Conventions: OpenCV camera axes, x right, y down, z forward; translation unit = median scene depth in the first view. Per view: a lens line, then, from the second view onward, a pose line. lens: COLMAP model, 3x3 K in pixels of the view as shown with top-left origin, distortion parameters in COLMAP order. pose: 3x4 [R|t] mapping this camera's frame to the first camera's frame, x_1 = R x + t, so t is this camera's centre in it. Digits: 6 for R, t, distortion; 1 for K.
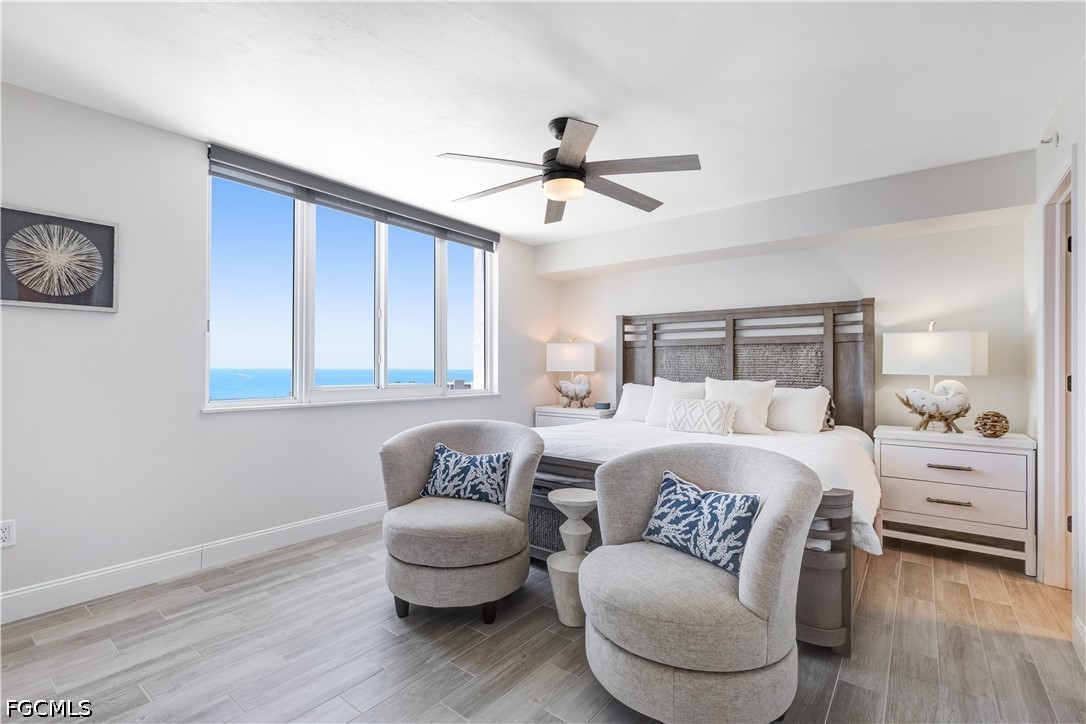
lens RADIAL K [[487.4, 0, 540.5], [0, 487.4, 361.2], [0, 0, 1]] dist [-0.003836, -0.000268]
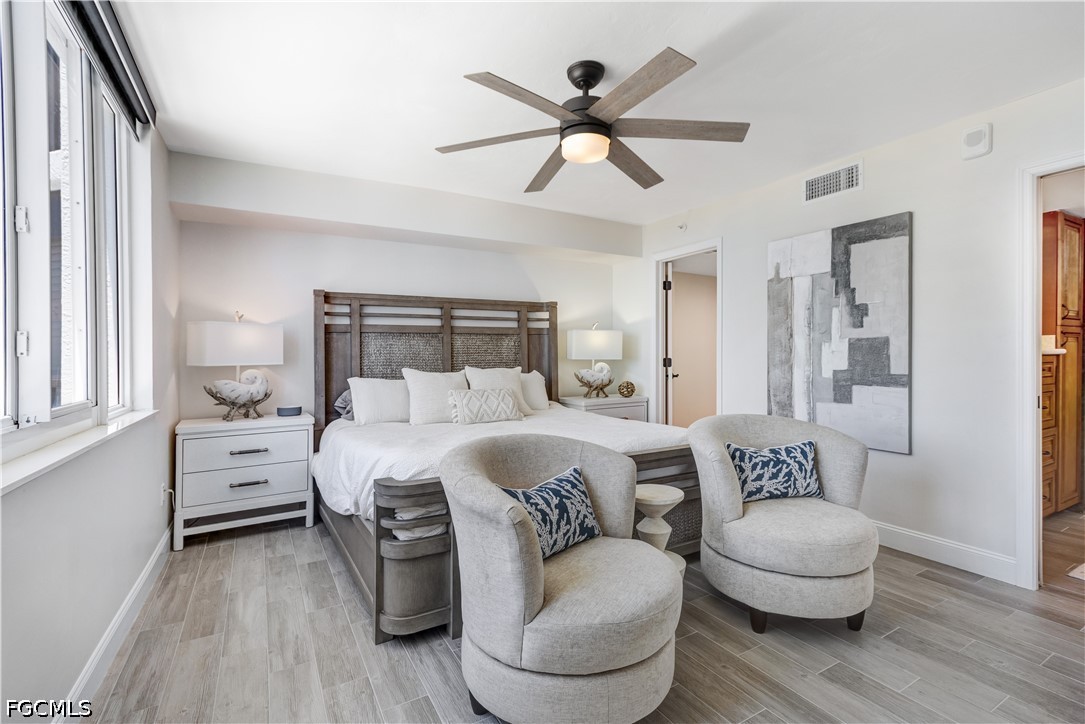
lens RADIAL K [[487.0, 0, 536.2], [0, 487.0, 364.1], [0, 0, 1]] dist [-0.003836, -0.000268]
pose [[0.395899, -0.026733, 0.917905, -0.536286], [-0.000730, 0.999567, 0.029426, -0.000403], [-0.918294, -0.012320, 0.395708, 0.512787]]
